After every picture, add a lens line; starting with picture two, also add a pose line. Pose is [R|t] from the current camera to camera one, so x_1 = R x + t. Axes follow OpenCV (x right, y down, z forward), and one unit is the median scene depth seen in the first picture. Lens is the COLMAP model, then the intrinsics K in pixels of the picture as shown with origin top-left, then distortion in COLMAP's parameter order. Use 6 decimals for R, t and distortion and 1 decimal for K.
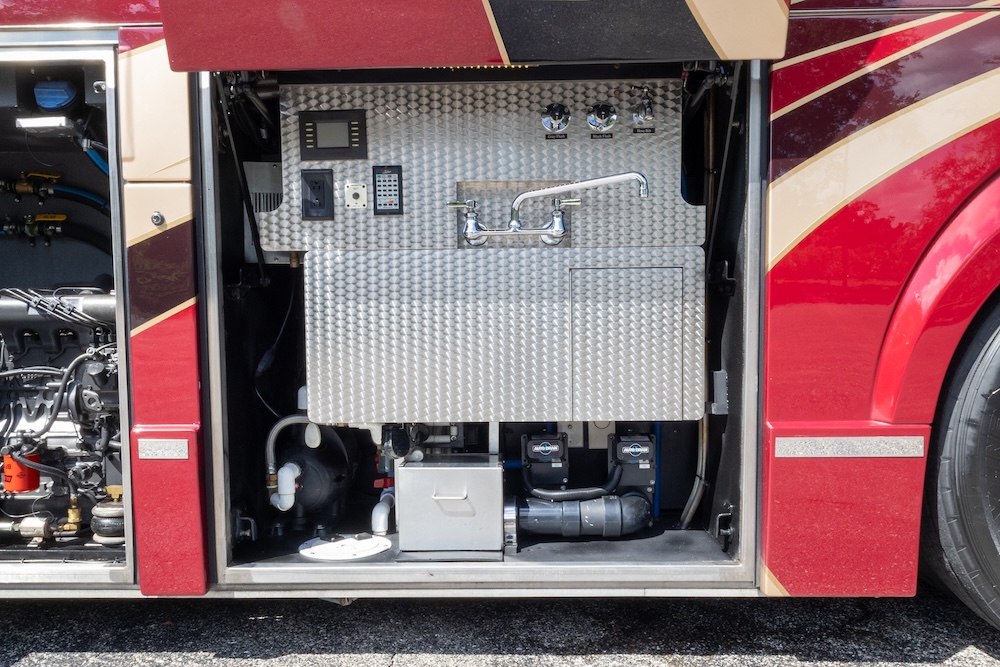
lens RADIAL K [[848.4, 0, 495.5], [0, 848.4, 339.8], [0, 0, 1]] dist [0.036148, -0.026753]
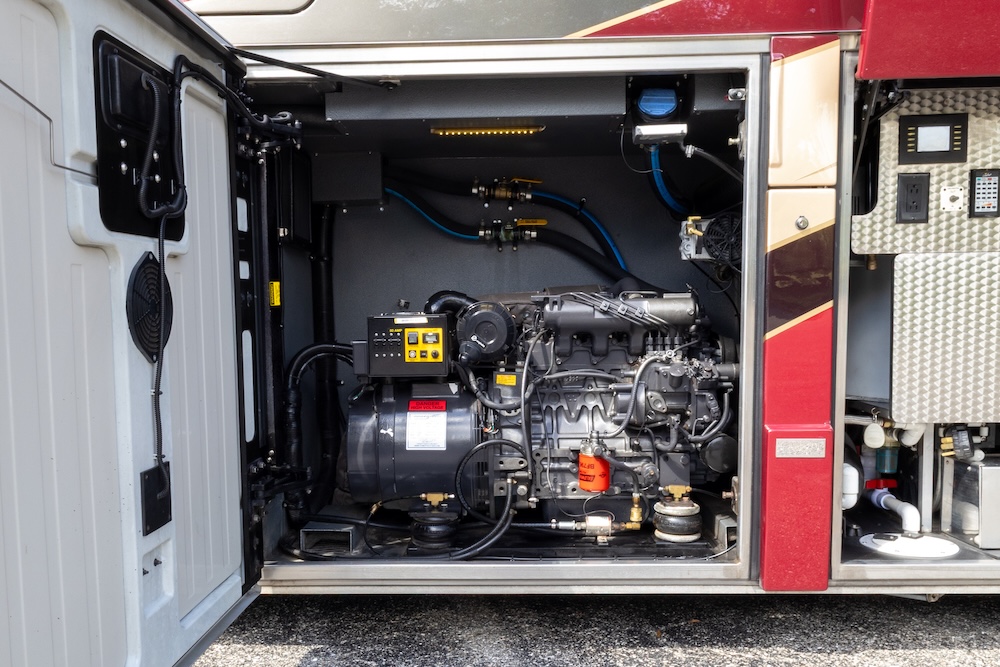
lens RADIAL K [[848.4, 0, 497.5], [0, 848.4, 349.9], [0, 0, 1]] dist [0.036148, -0.026753]
pose [[0.999897, -0.005510, 0.013227, -0.719739], [0.005397, 0.999949, 0.008581, -0.000829], [-0.013273, -0.008508, 0.999876, -0.014505]]
